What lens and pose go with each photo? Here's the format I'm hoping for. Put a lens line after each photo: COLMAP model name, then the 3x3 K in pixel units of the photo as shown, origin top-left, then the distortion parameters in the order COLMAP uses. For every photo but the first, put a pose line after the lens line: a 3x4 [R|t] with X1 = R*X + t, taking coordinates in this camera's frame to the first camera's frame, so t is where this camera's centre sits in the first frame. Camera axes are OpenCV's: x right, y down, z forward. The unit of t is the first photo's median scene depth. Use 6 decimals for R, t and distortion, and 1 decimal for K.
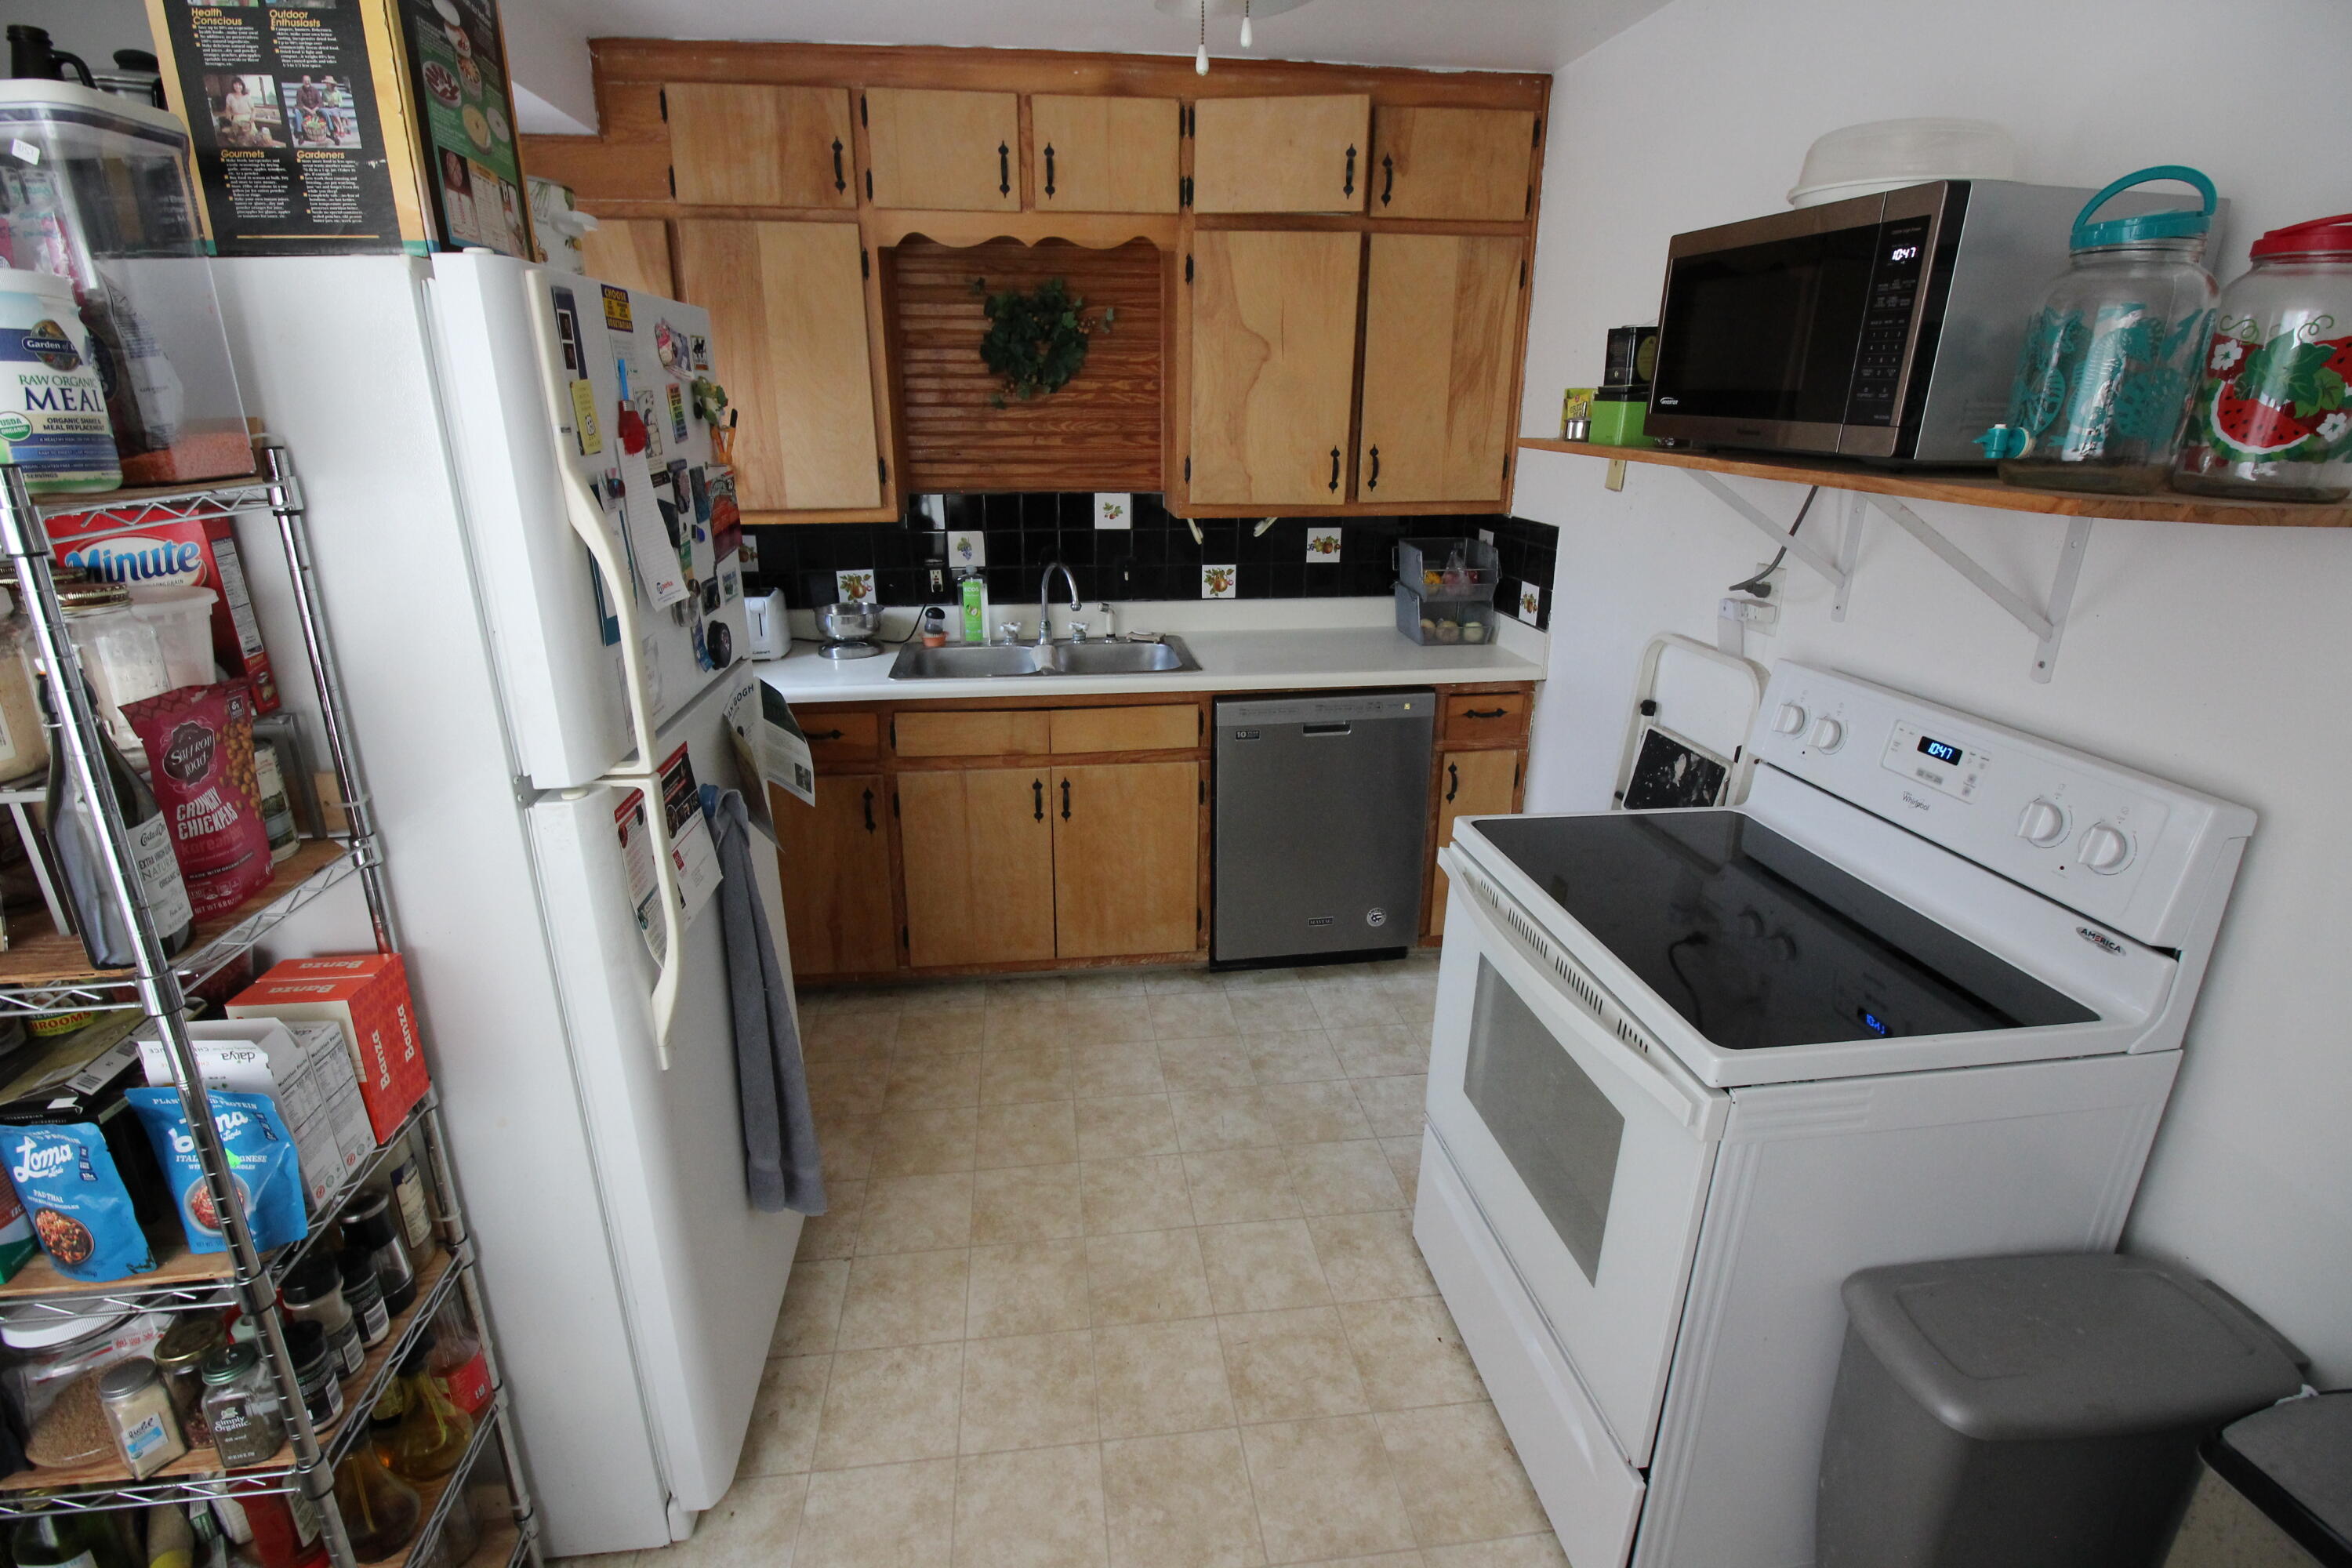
lens RADIAL K [[1090.5, 0, 1168.2], [0, 1090.5, 743.0], [0, 0, 1]] dist [0.004573, -0.013571]
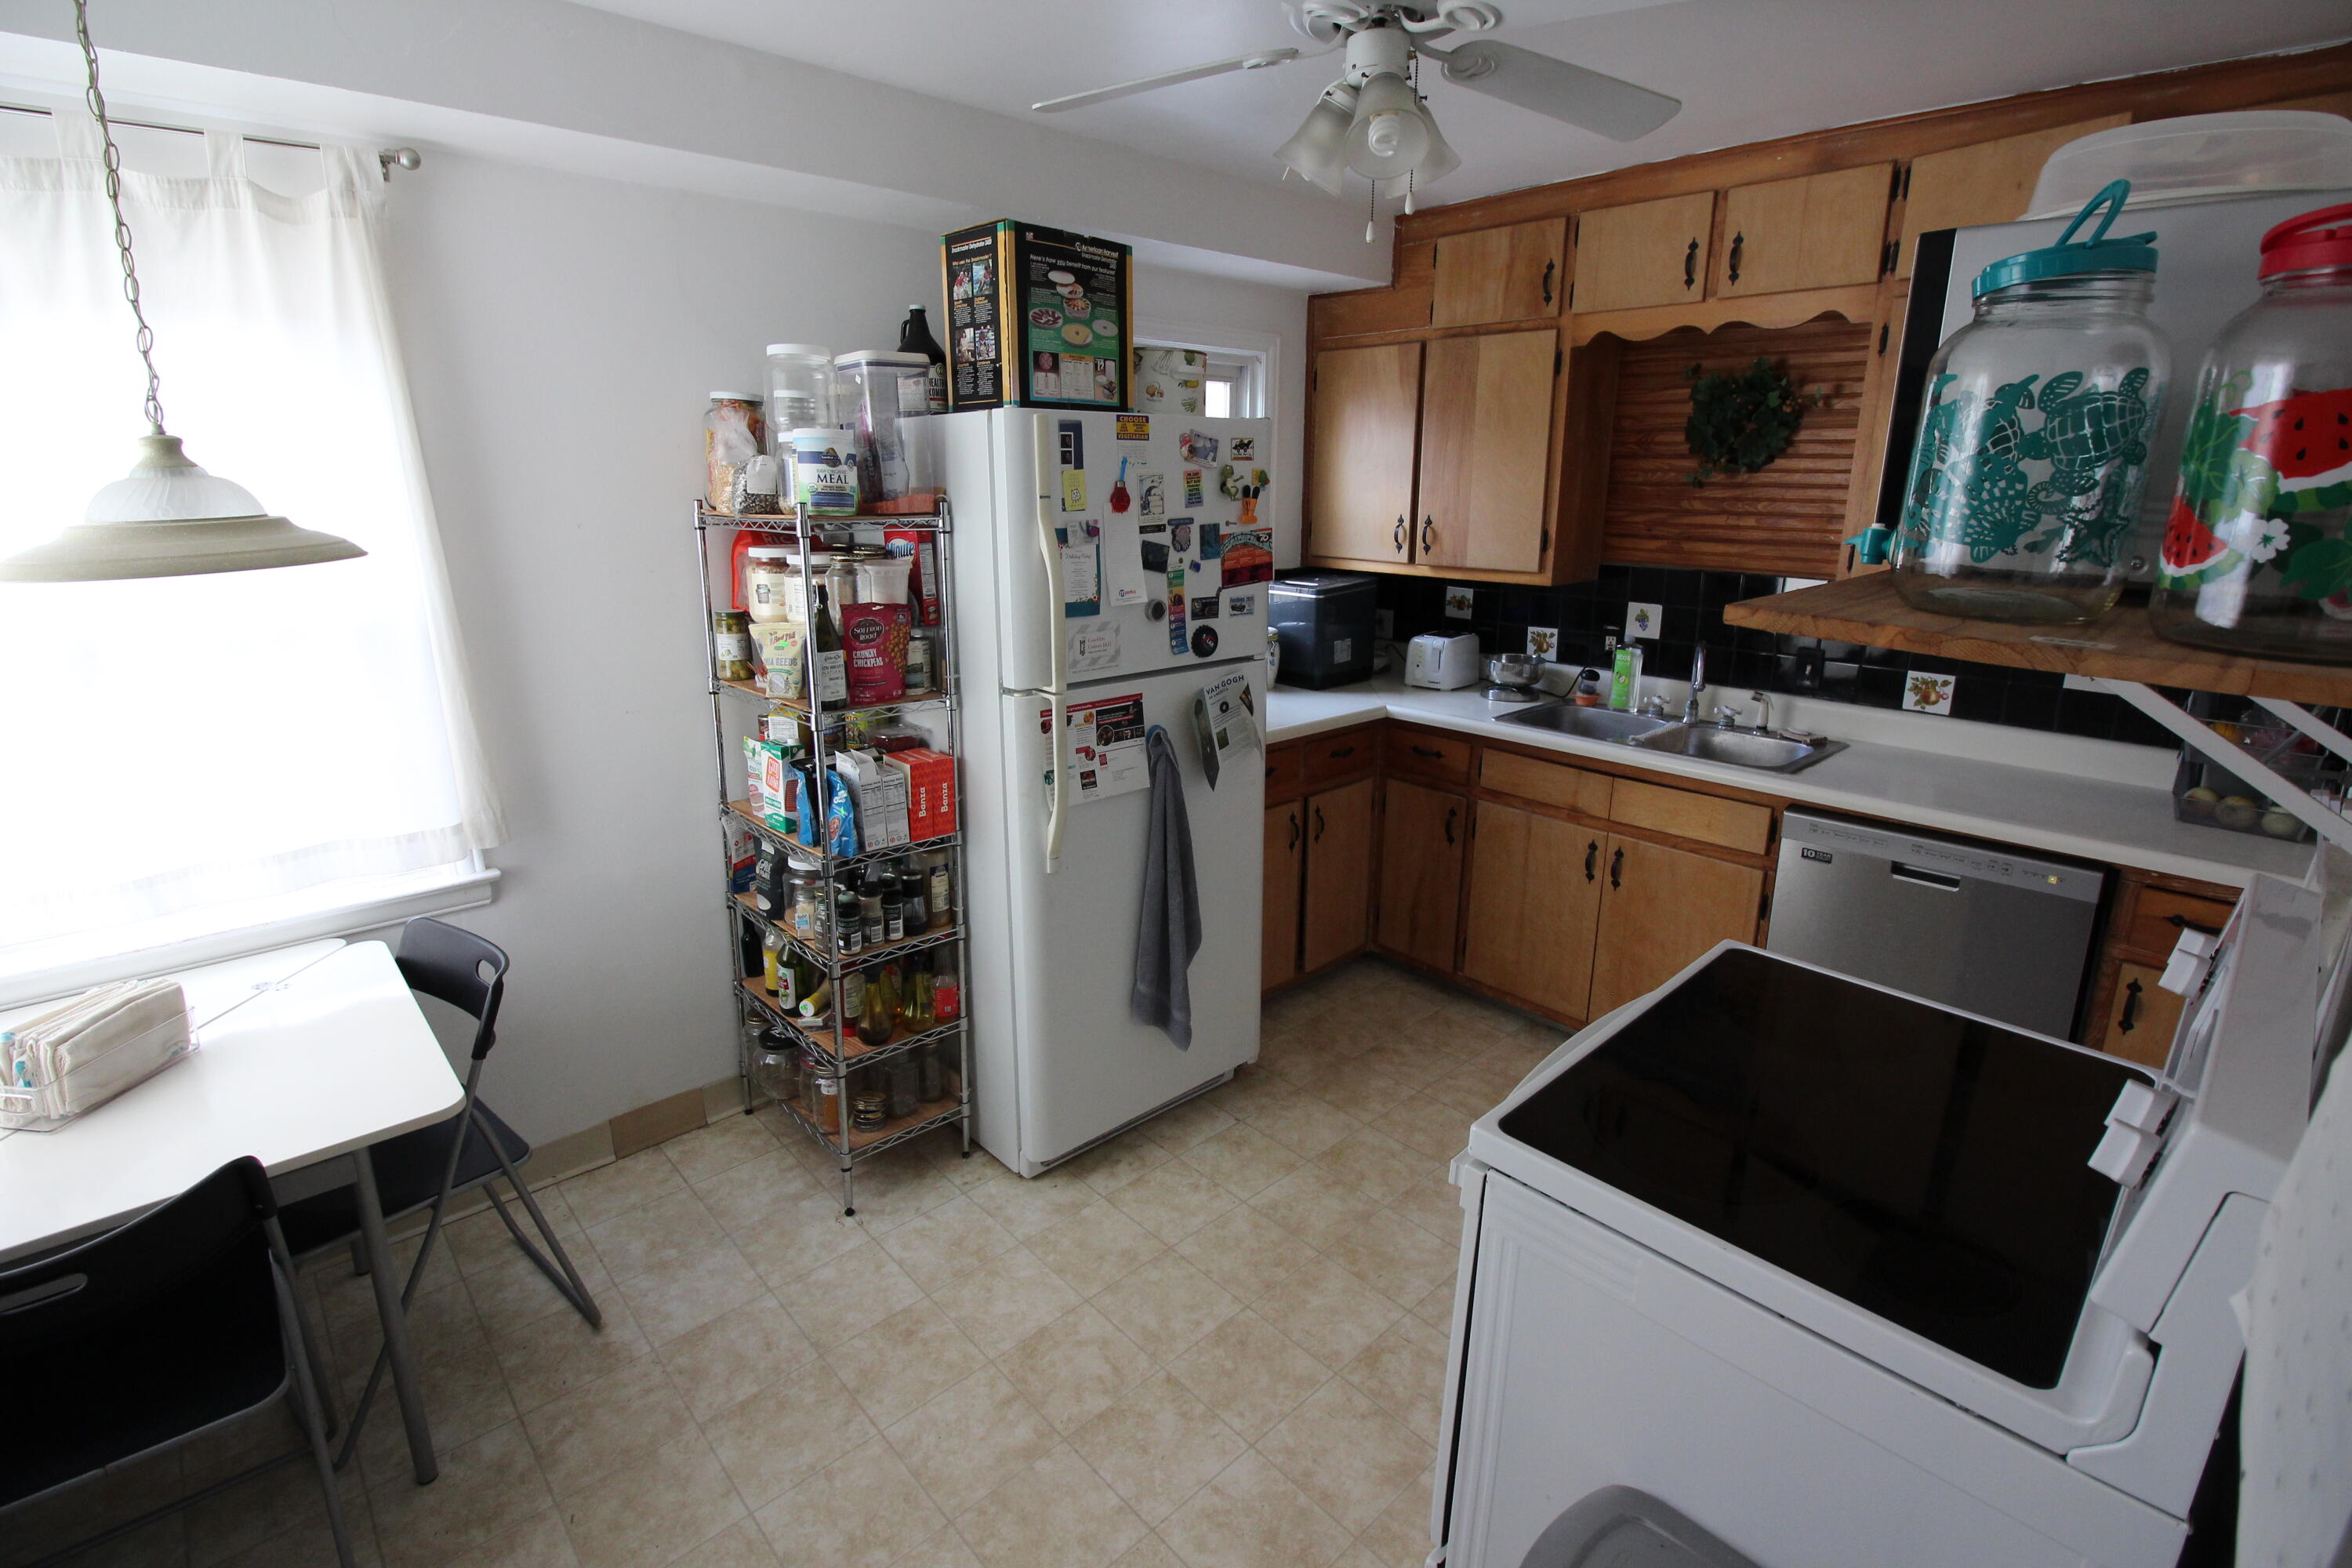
lens RADIAL K [[1090.5, 0, 1168.2], [0, 1090.5, 743.0], [0, 0, 1]] dist [0.004573, -0.013571]
pose [[0.581056, 0.198635, -0.789251, 0.473407], [-0.246927, 0.967074, 0.061598, -0.021564], [0.775500, 0.159095, 0.610973, 0.044518]]
